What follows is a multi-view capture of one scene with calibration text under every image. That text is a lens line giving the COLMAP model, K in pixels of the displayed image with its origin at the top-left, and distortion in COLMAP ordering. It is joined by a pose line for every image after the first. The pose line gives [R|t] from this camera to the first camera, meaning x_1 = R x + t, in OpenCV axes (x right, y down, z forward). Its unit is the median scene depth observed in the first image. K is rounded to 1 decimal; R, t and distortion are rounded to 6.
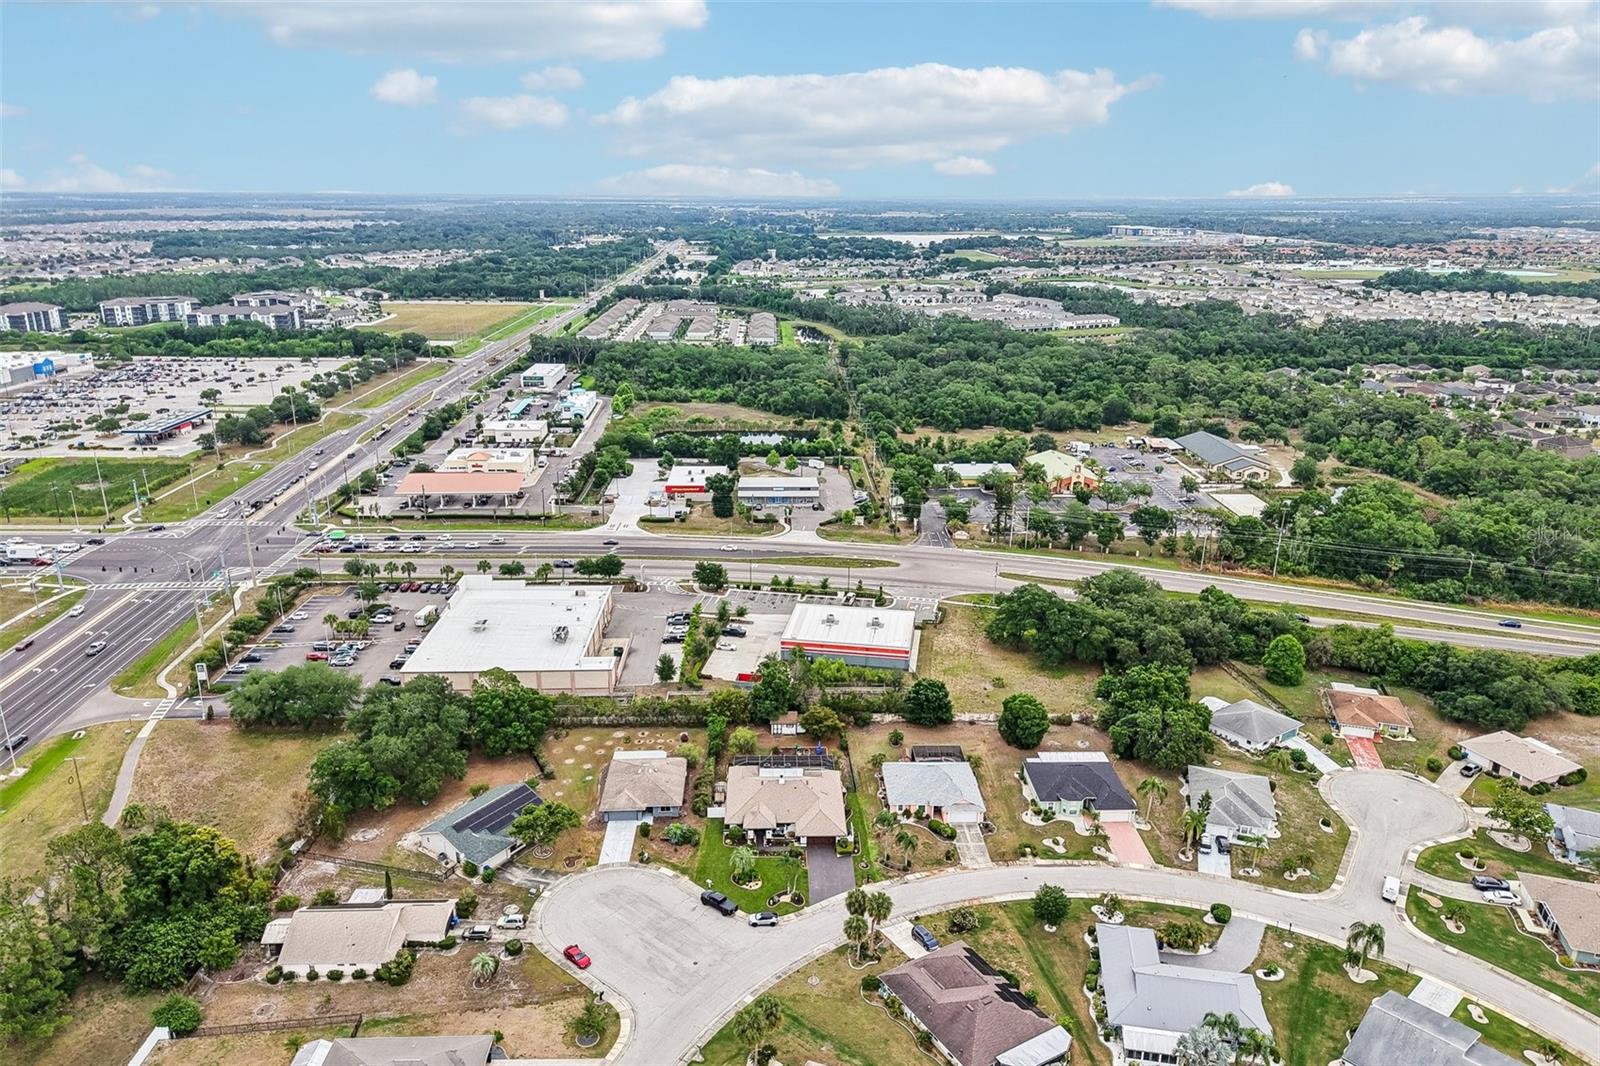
lens RADIAL K [[1089.5, 0, 802.2], [0, 1089.5, 512.2], [0, 0, 1]] dist [0.053114, -0.072608]
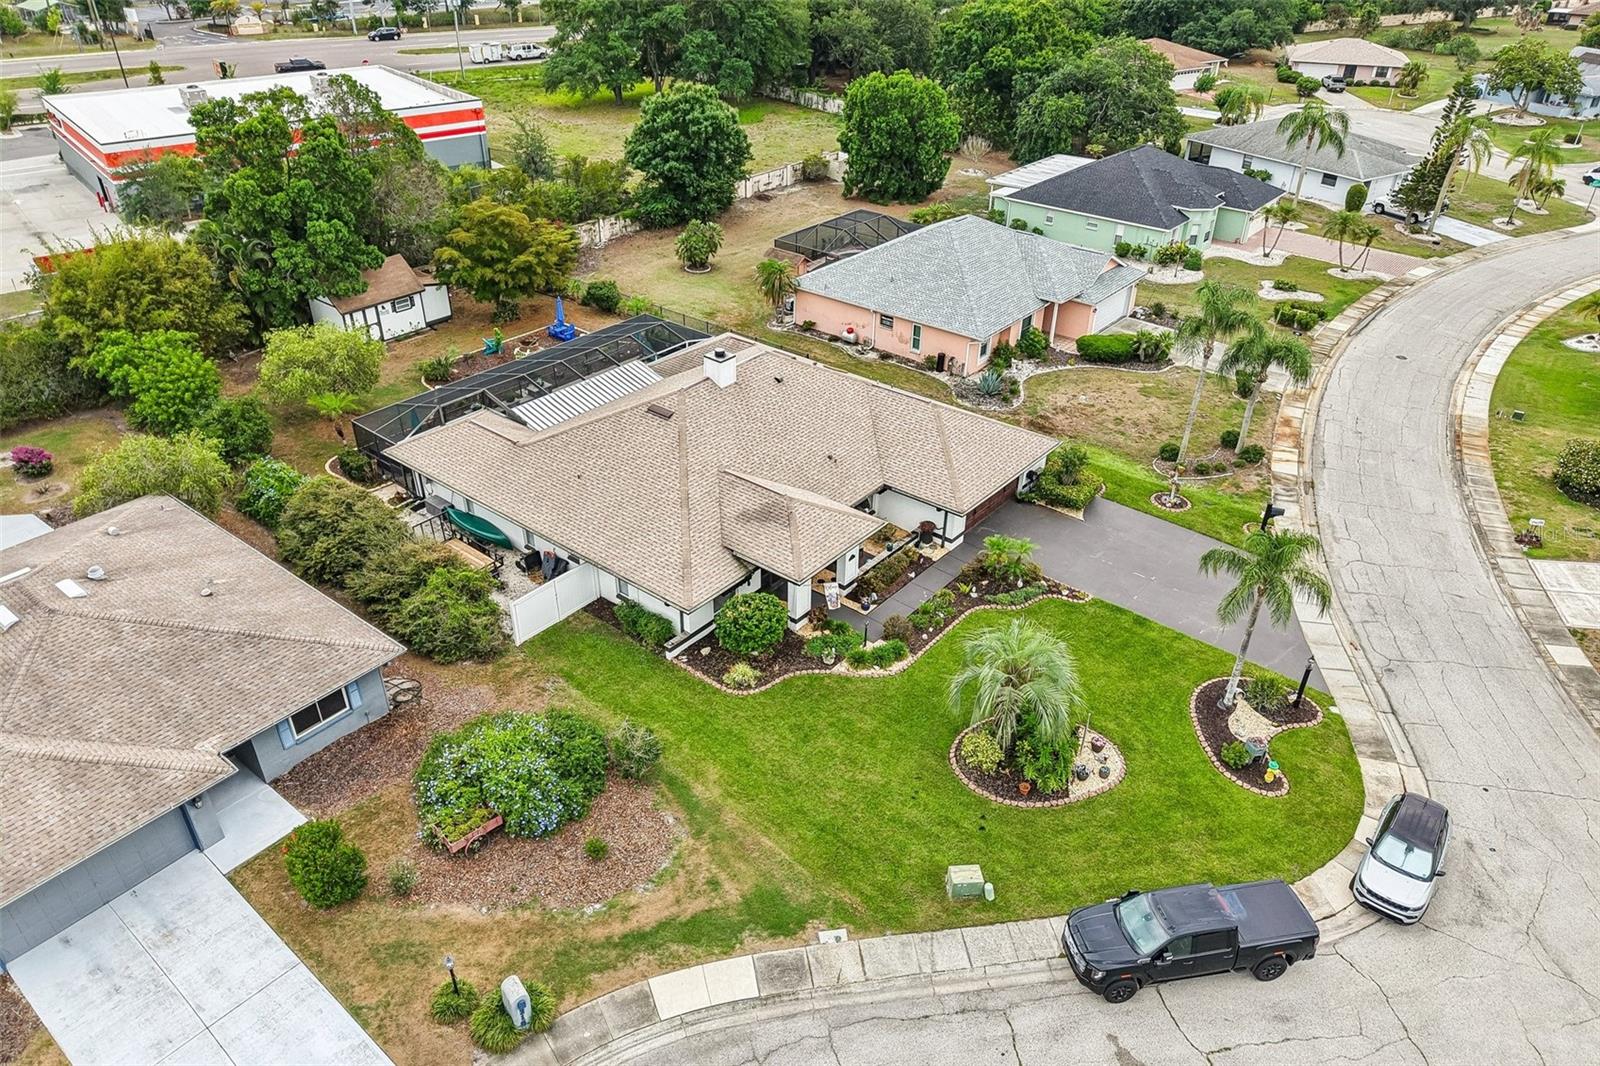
lens RADIAL K [[1091.8, 0, 804.3], [0, 1091.8, 513.0], [0, 0, 1]] dist [0.015309, -0.005976]
pose [[0.651158, -0.387734, 0.652423, -0.183978], [0.213463, 0.918512, 0.332822, 0.203567], [-0.728304, -0.077452, 0.680863, 0.844962]]
